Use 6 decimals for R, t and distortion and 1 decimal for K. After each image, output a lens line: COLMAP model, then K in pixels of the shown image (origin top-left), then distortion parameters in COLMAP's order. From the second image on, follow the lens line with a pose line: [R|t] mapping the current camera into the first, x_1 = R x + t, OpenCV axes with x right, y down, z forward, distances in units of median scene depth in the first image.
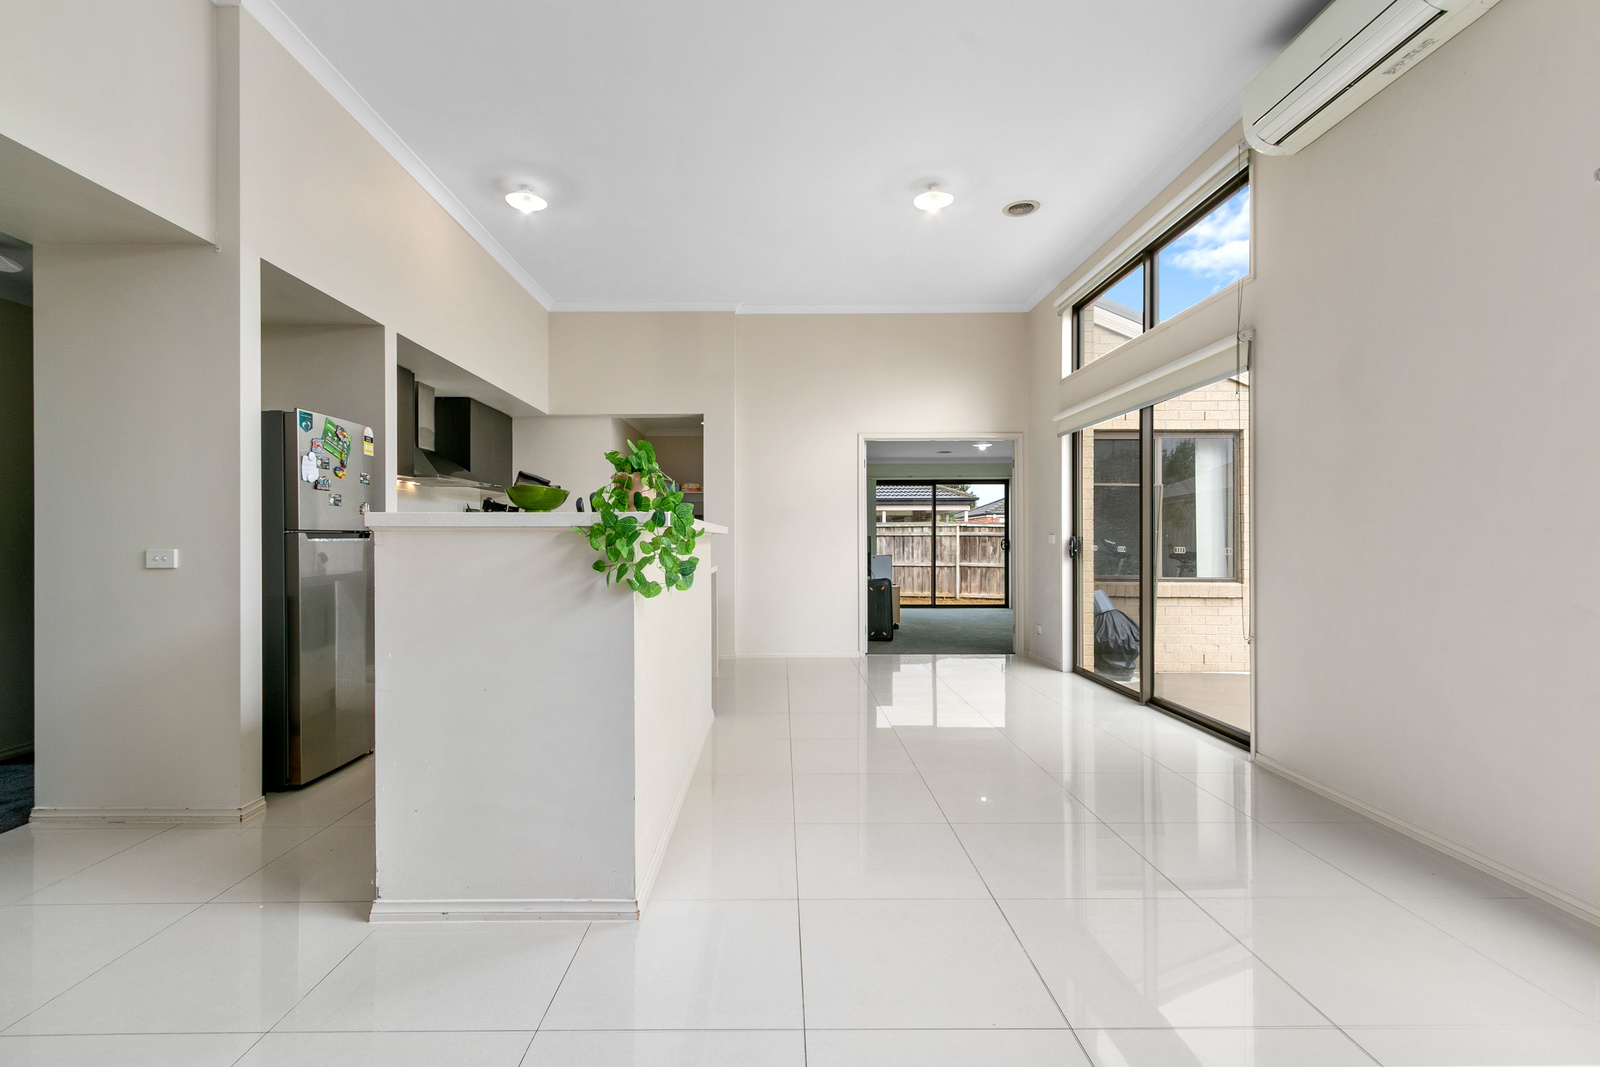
lens RADIAL K [[736.6, 0, 803.1], [0, 736.6, 536.0], [0, 0, 1]] dist [0.009421, -0.001641]
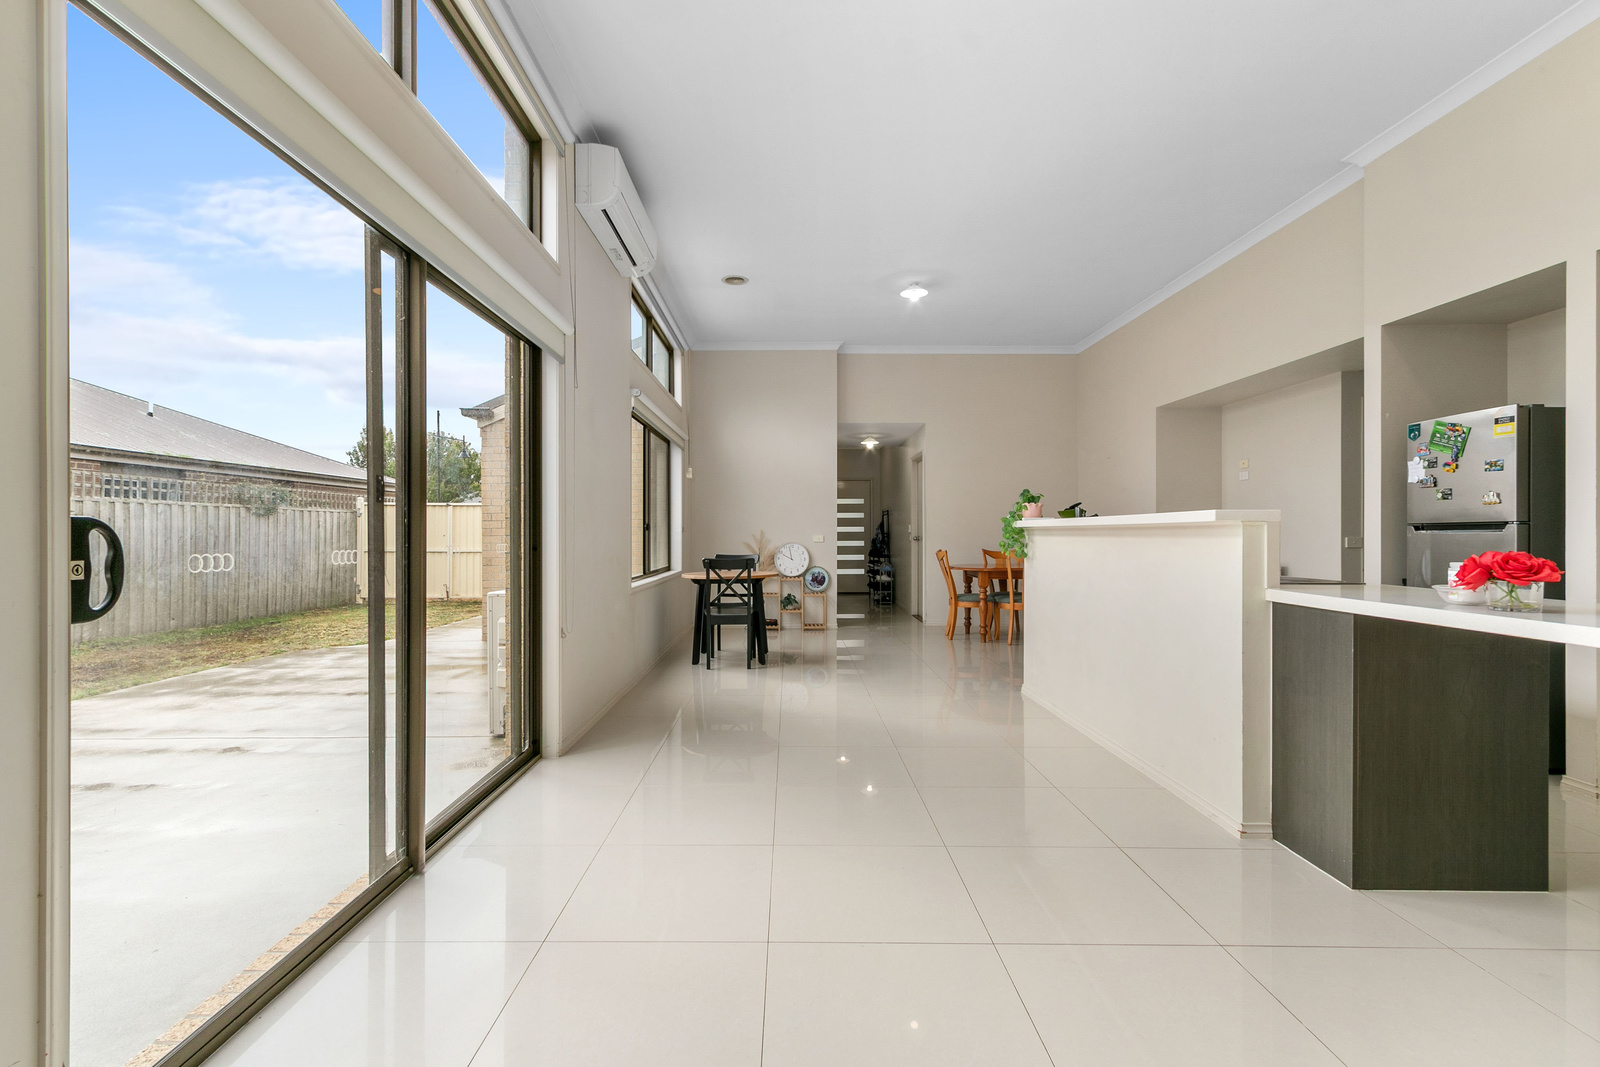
lens RADIAL K [[736.6, 0, 767.1], [0, 736.6, 532.4], [0, 0, 1]] dist [0.009421, -0.001641]
pose [[-0.998655, 0.004305, 0.051670, 0.296840], [0.003960, 0.999969, -0.006771, 0.010136], [-0.051697, -0.006557, -0.998641, 2.167798]]
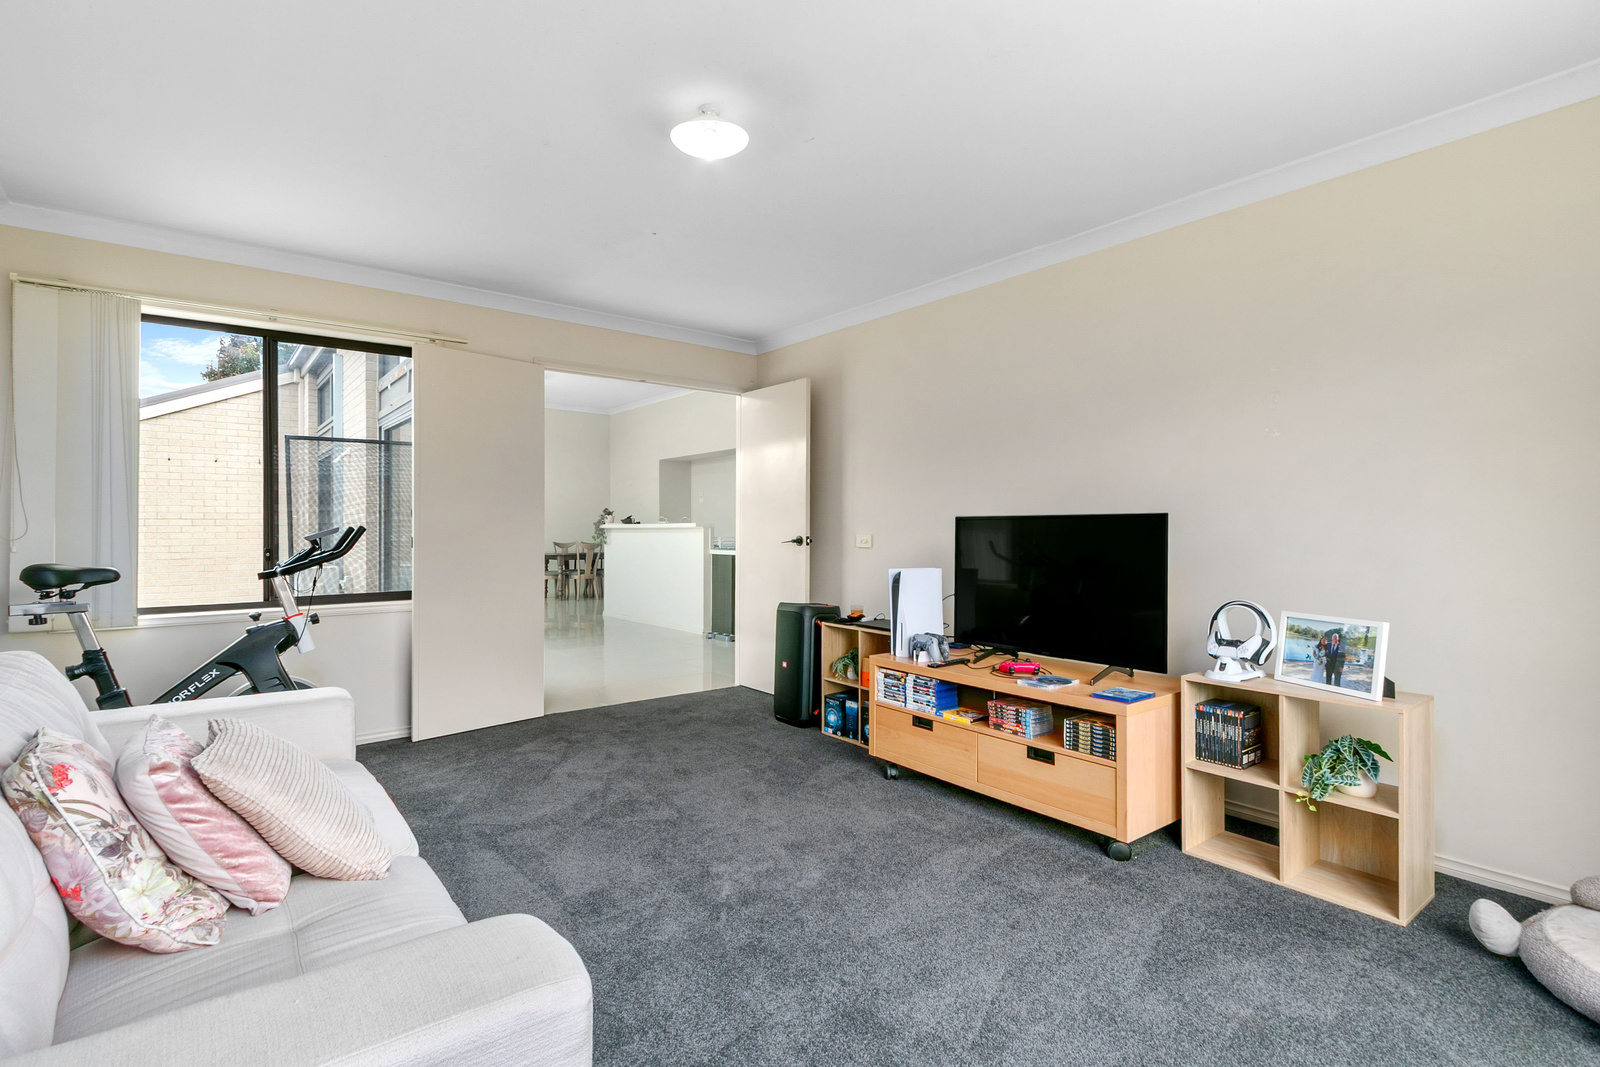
lens RADIAL K [[736.6, 0, 801.4], [0, 736.6, 537.3], [0, 0, 1]] dist [0.009421, -0.001641]
pose [[-0.782848, 0.006575, -0.622178, 1.050420], [0.004754, 0.999978, 0.004586, 0.018277], [0.622195, 0.000632, -0.782862, 3.390734]]
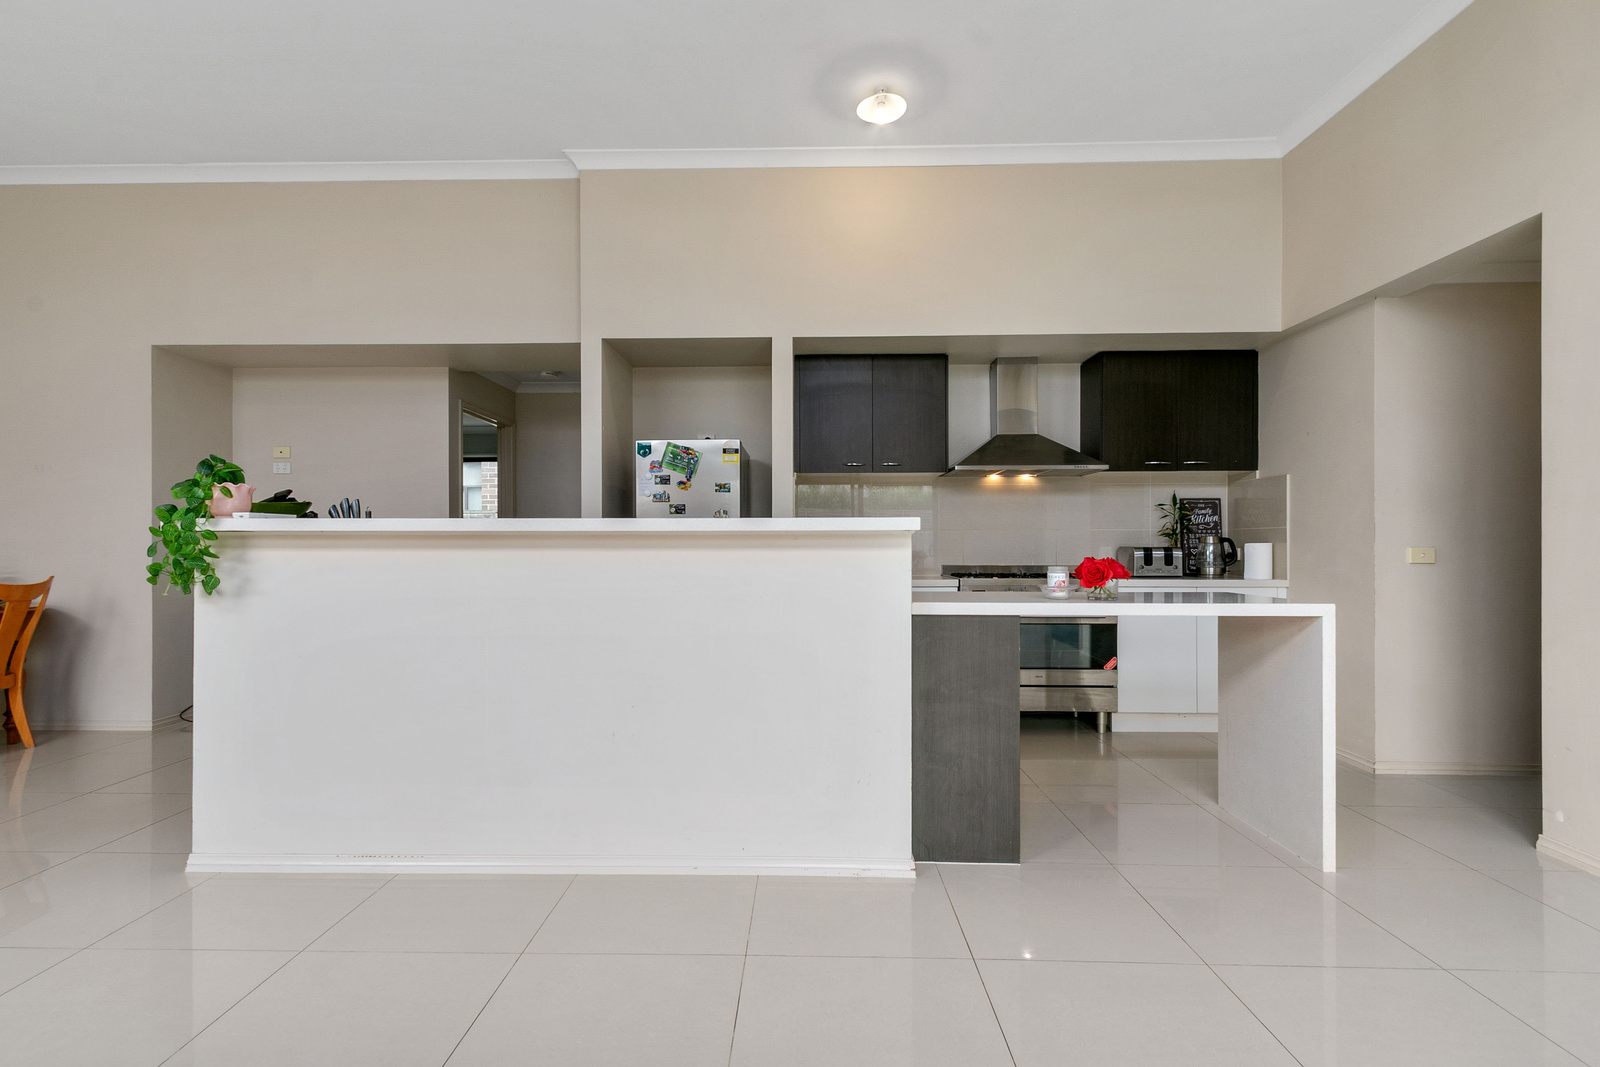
lens RADIAL K [[736.6, 0, 778.8], [0, 736.6, 543.3], [0, 0, 1]] dist [0.009421, -0.001641]
pose [[-0.055622, 0.003726, -0.998445, 0.562779], [0.005473, 0.999979, 0.003427, 0.003895], [0.998437, -0.005274, -0.055641, 1.257195]]
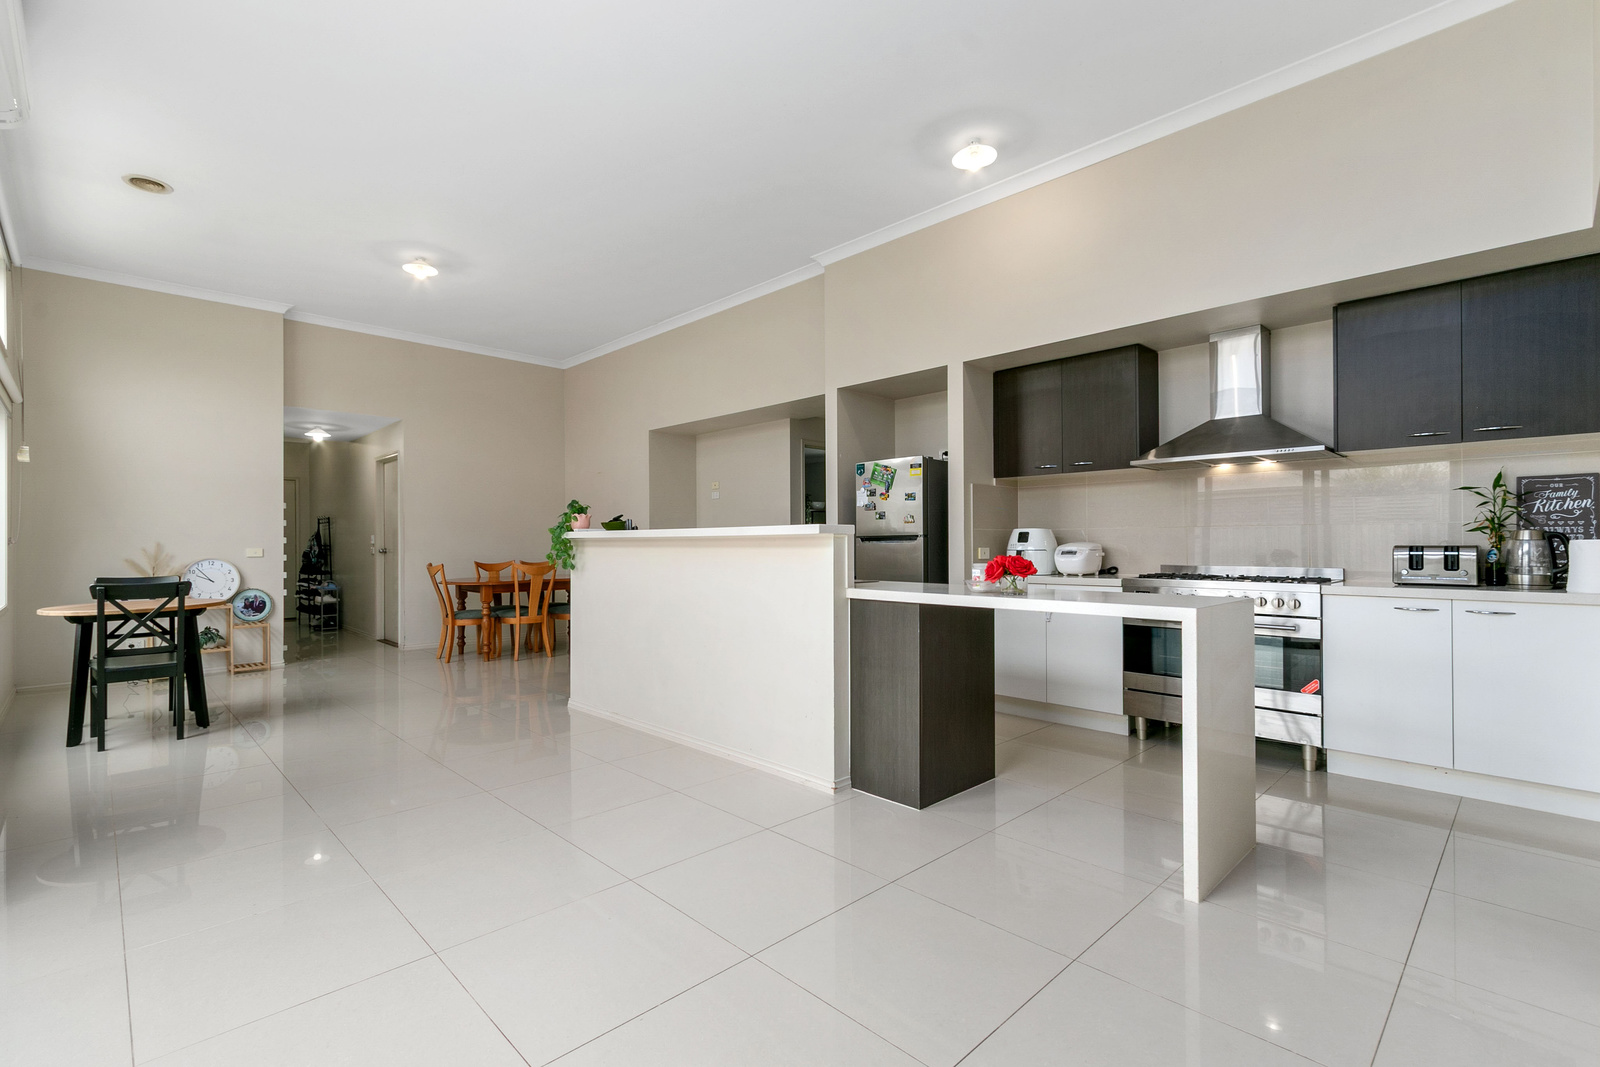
lens RADIAL K [[736.6, 0, 782.1], [0, 736.6, 539.8], [0, 0, 1]] dist [0.009421, -0.001641]
pose [[-0.745744, 0.004548, -0.666217, 0.523447], [0.010807, 0.999928, -0.005271, 0.006716], [0.666145, -0.011131, -0.745739, 2.024598]]
